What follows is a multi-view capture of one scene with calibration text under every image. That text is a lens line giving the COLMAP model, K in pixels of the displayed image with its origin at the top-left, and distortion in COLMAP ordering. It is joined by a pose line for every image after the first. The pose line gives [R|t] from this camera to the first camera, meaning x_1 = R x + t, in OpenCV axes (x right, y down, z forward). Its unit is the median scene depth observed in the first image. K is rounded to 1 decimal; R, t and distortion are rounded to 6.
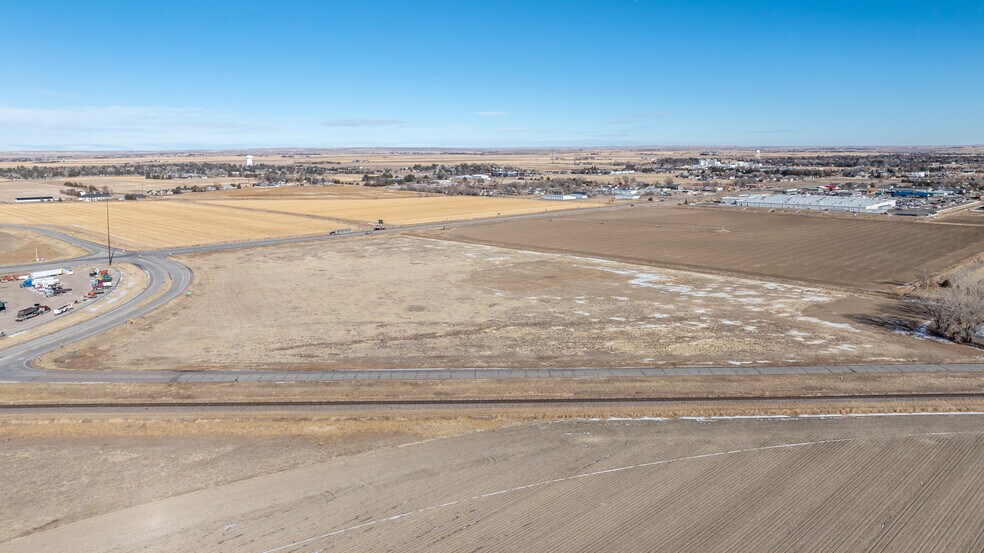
lens RADIAL K [[715.0, 0, 494.2], [0, 715.0, 228.6], [0, 0, 1]] dist [-0.018302, 0.000583]
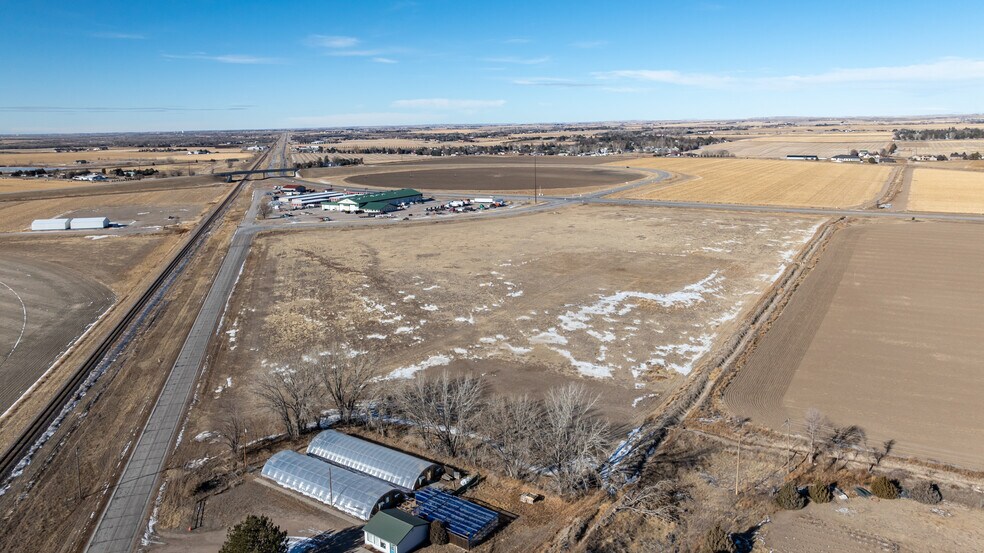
lens RADIAL K [[709.9, 0, 494.2], [0, 709.9, 251.6], [0, 0, 1]] dist [-0.017427, -0.000503]
pose [[0.268070, 0.175839, -0.947217, 1.196375], [-0.093200, 0.983324, 0.156166, -0.097796], [0.958881, 0.046417, 0.279987, 0.942936]]
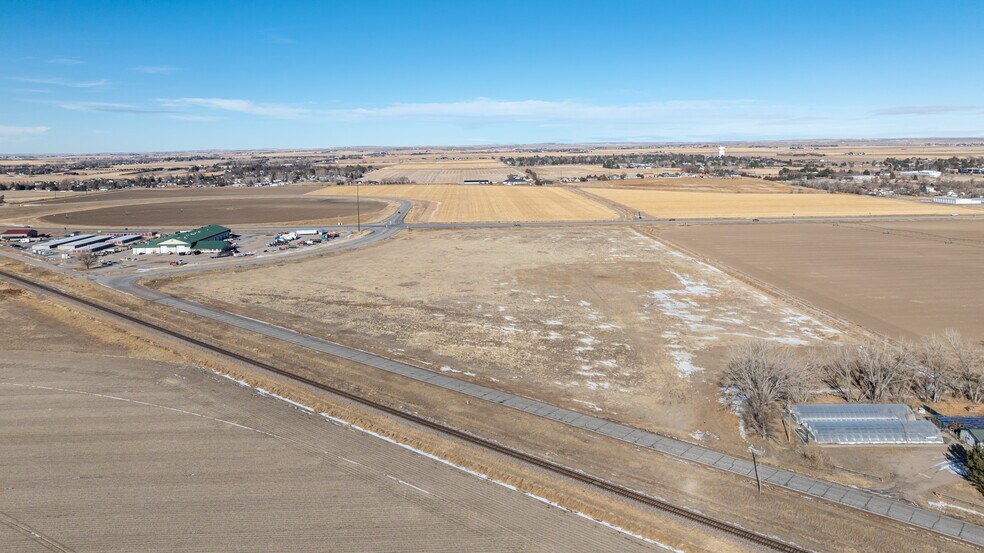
lens RADIAL K [[715.0, 0, 494.2], [0, 715.0, 228.6], [0, 0, 1]] dist [-0.018302, 0.000583]
pose [[0.747237, 0.074144, -0.660408, 0.879849], [-0.066281, 0.997117, 0.036951, -0.031931], [0.661244, 0.016161, 0.749997, 0.290717]]
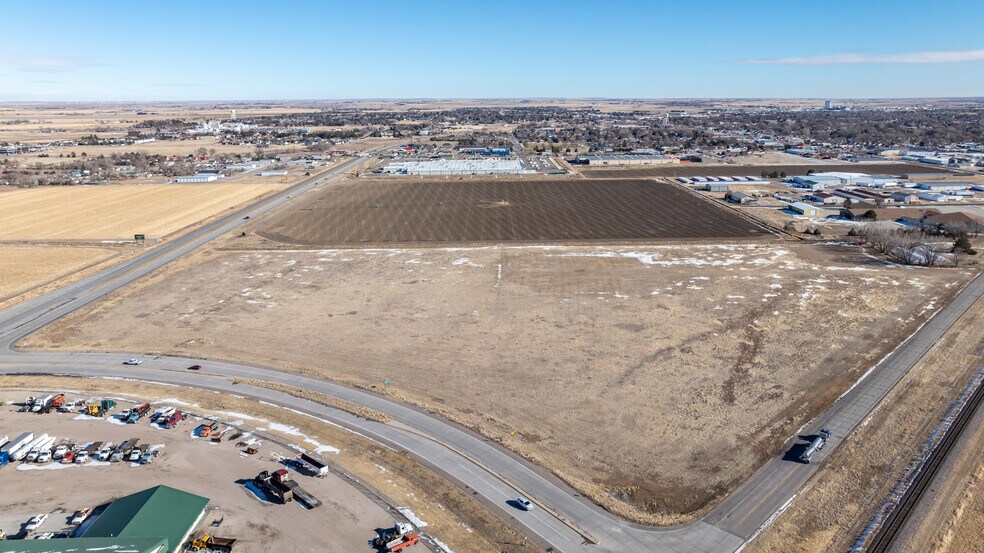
lens RADIAL K [[715.0, 0, 494.2], [0, 715.0, 228.6], [0, 0, 1]] dist [-0.018302, 0.000583]
pose [[0.691981, -0.129083, 0.710281, -1.071200], [0.083771, 0.991595, 0.098595, -0.151934], [-0.717039, -0.008725, 0.696979, 0.568620]]
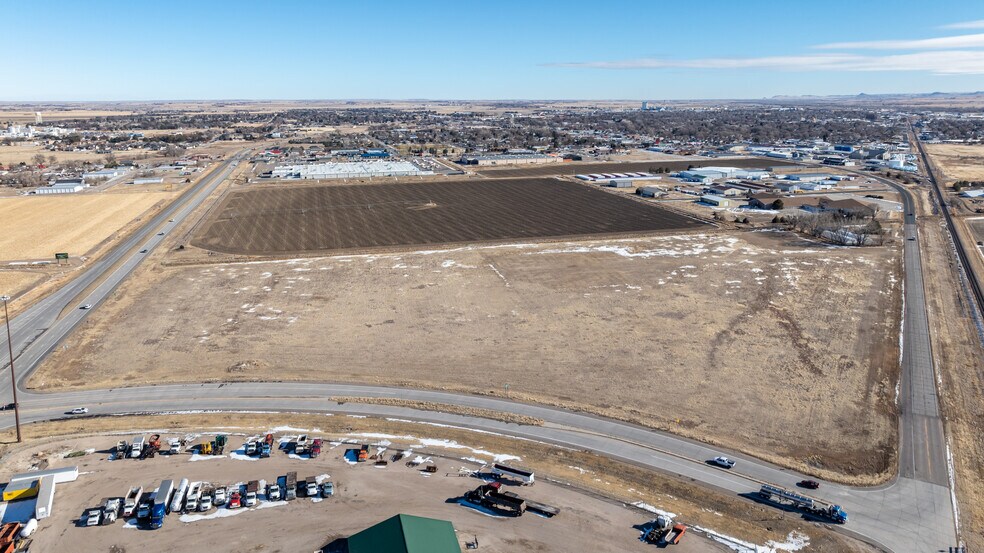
lens RADIAL K [[715.0, 0, 494.2], [0, 715.0, 228.6], [0, 0, 1]] dist [-0.018302, 0.000583]
pose [[0.495058, -0.152232, 0.855420, -1.283467], [0.098614, 0.988014, 0.118758, -0.181361], [-0.863245, 0.025565, 0.504137, 0.852978]]
